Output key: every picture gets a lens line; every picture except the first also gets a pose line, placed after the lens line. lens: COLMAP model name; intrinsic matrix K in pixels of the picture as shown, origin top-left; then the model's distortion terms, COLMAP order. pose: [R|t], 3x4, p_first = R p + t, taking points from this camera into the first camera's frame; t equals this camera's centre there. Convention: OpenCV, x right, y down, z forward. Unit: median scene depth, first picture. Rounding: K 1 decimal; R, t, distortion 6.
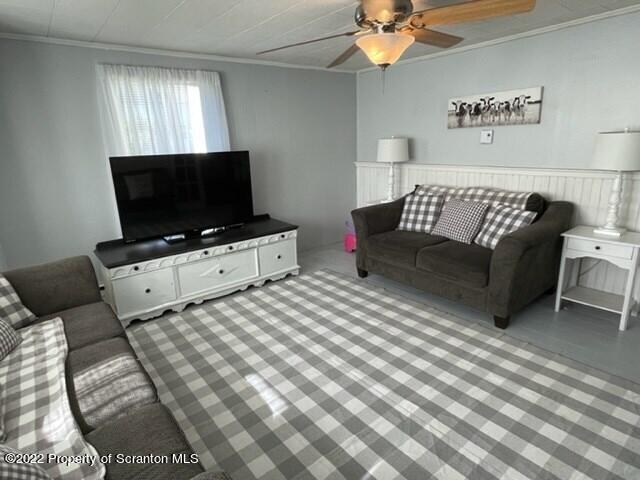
lens RADIAL K [[364.1, 0, 316.4], [0, 364.1, 242.5], [0, 0, 1]] dist [0.012185, -0.006033]
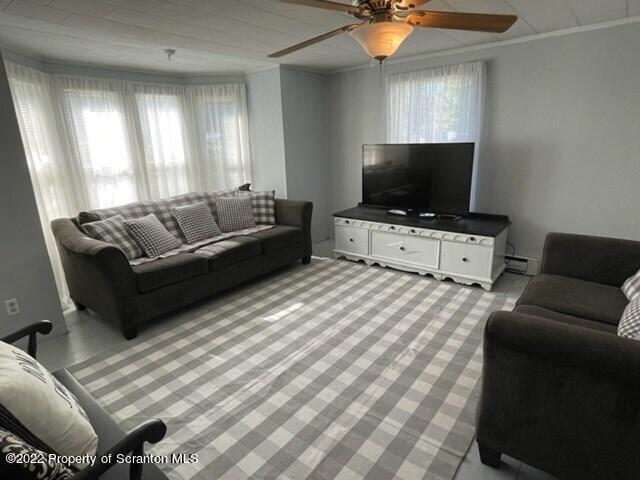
lens RADIAL K [[364.1, 0, 313.1], [0, 364.1, 239.7], [0, 0, 1]] dist [0.012185, -0.006033]
pose [[0.215517, 0.283934, -0.934309, 0.777006], [-0.242736, 0.942339, 0.230383, -0.148805], [0.945850, 0.177139, 0.272012, 0.443992]]
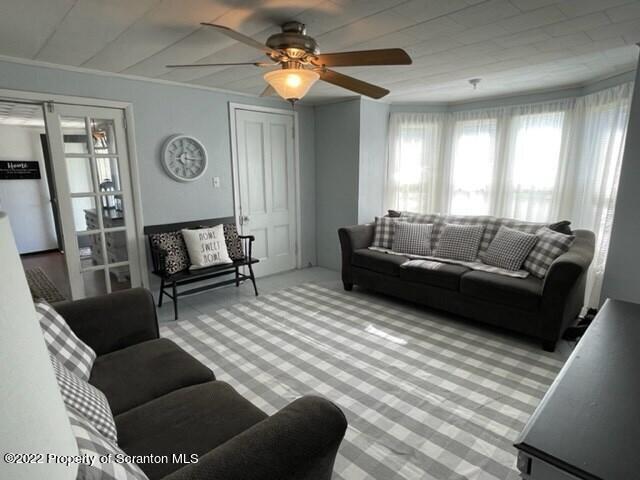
lens RADIAL K [[364.1, 0, 318.6], [0, 364.1, 241.0], [0, 0, 1]] dist [0.012185, -0.006033]
pose [[-0.993065, 0.064811, -0.098090, 0.162639], [0.011827, 0.885168, 0.465122, -0.410363], [0.116971, 0.460736, -0.879795, 1.402570]]
